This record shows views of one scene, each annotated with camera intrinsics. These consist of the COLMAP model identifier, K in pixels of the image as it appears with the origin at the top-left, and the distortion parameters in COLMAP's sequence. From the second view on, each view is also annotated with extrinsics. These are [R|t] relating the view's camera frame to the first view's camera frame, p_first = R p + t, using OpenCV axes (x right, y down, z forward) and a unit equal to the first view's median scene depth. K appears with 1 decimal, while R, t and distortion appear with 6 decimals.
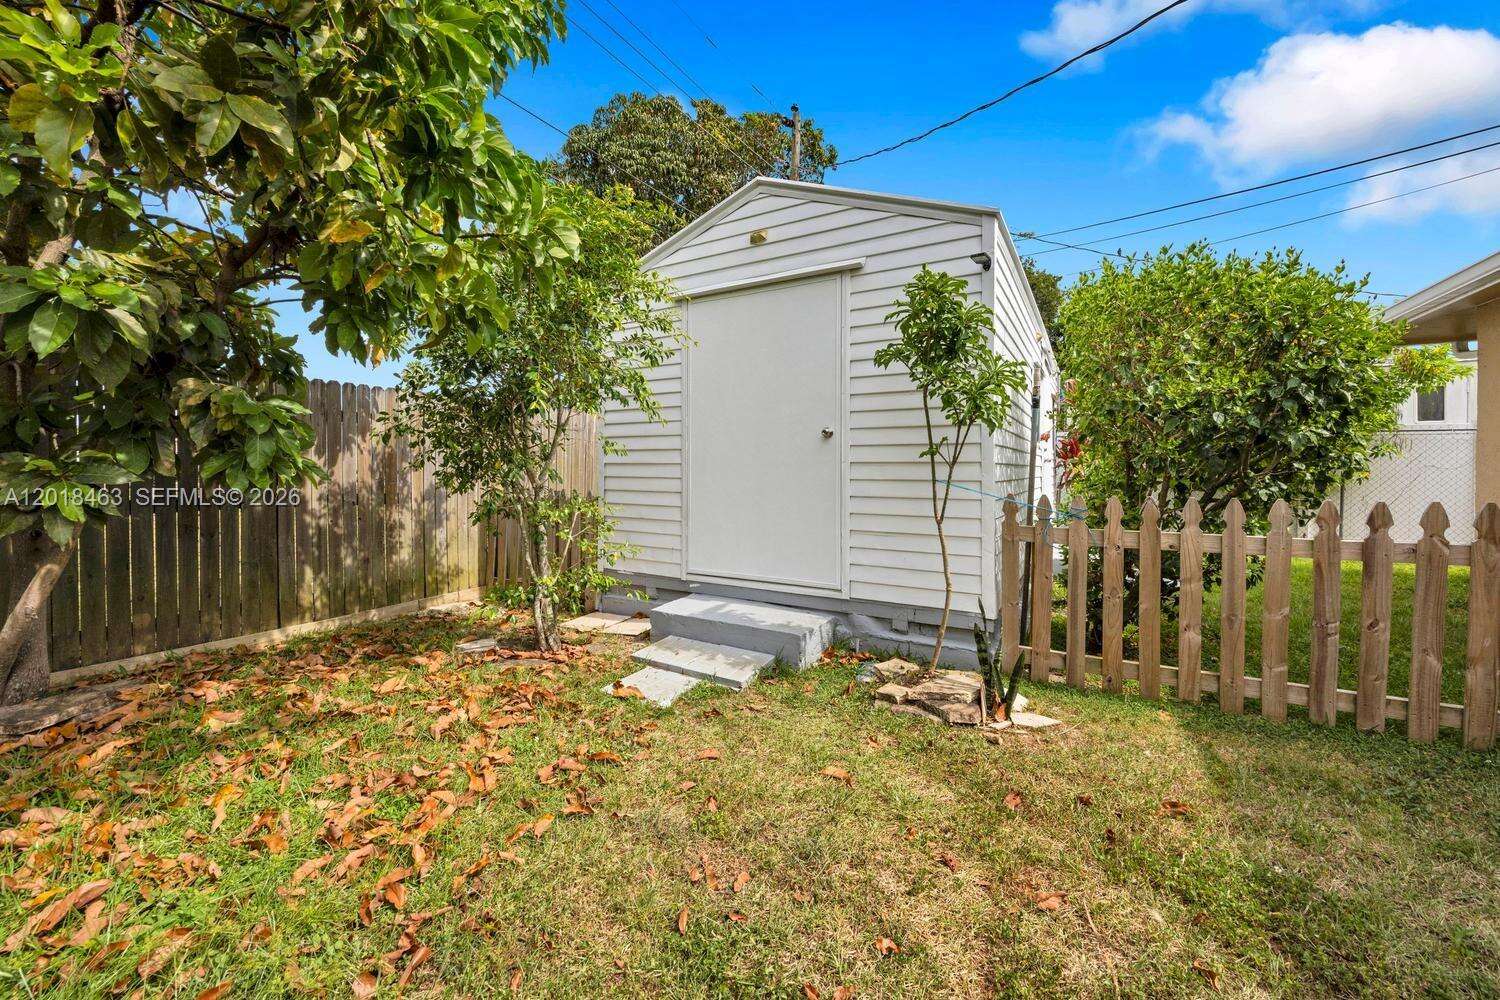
lens RADIAL K [[585.7, 0, 754.3], [0, 585.7, 476.4], [0, 0, 1]] dist [-0.000939, -0.000131]
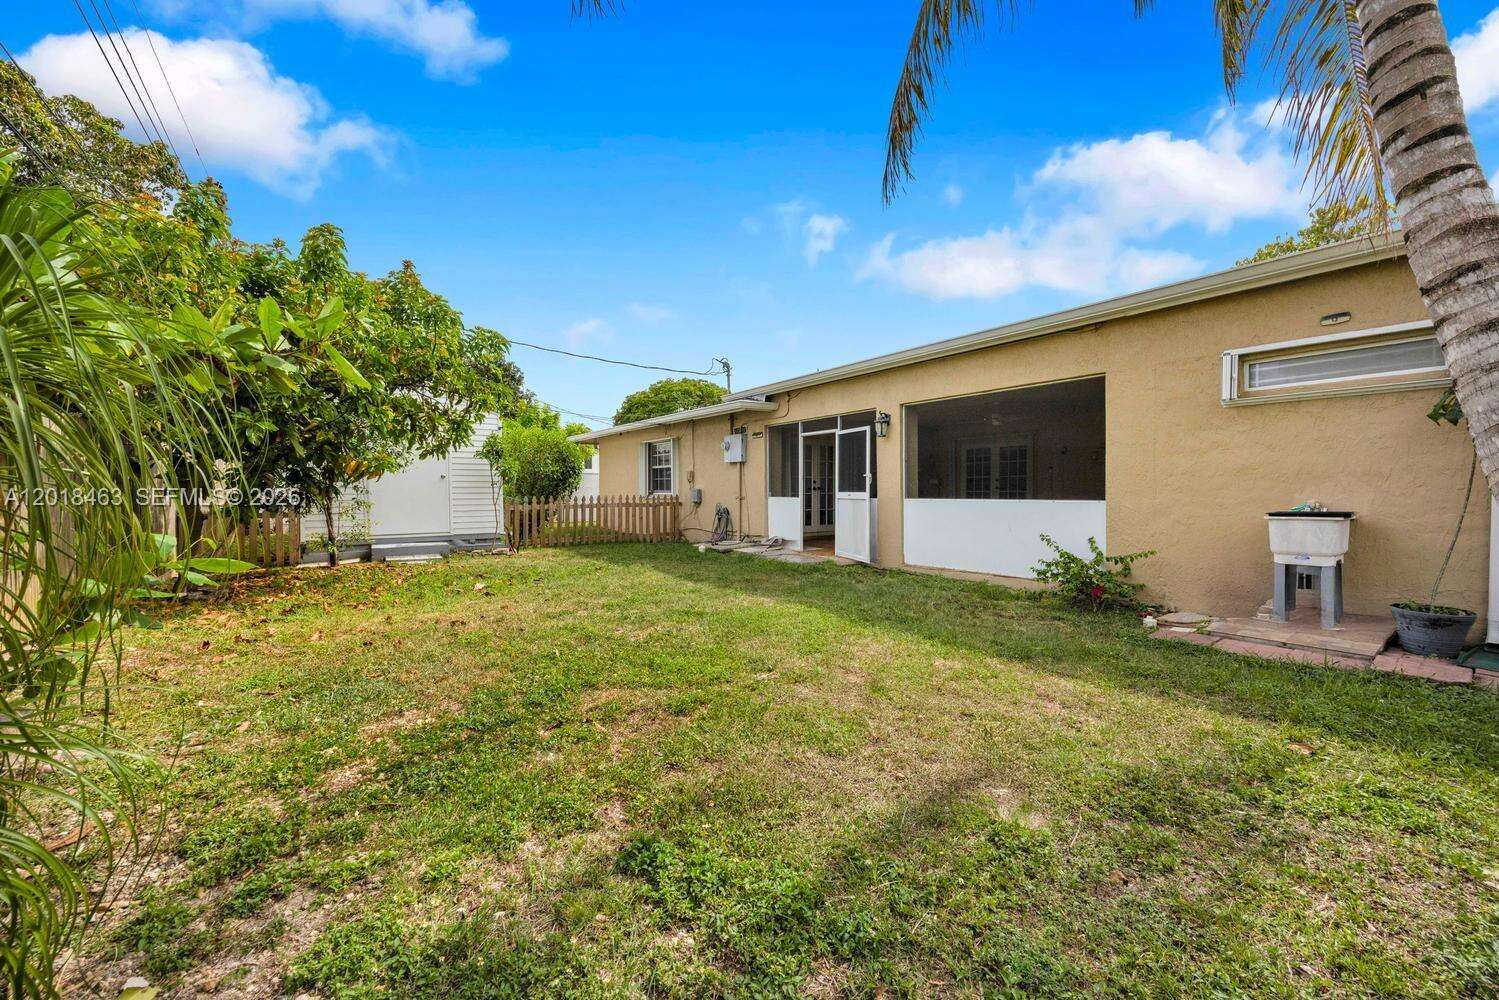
lens RADIAL K [[564.6, 0, 749.5], [0, 564.6, 500.0], [0, 0, 1]] dist [-0.000658, -0.000034]
pose [[0.416514, -0.022316, 0.908855, -1.863027], [0.013482, 0.999740, 0.018369, 0.008765], [-0.909029, 0.004602, 0.416707, -1.569772]]
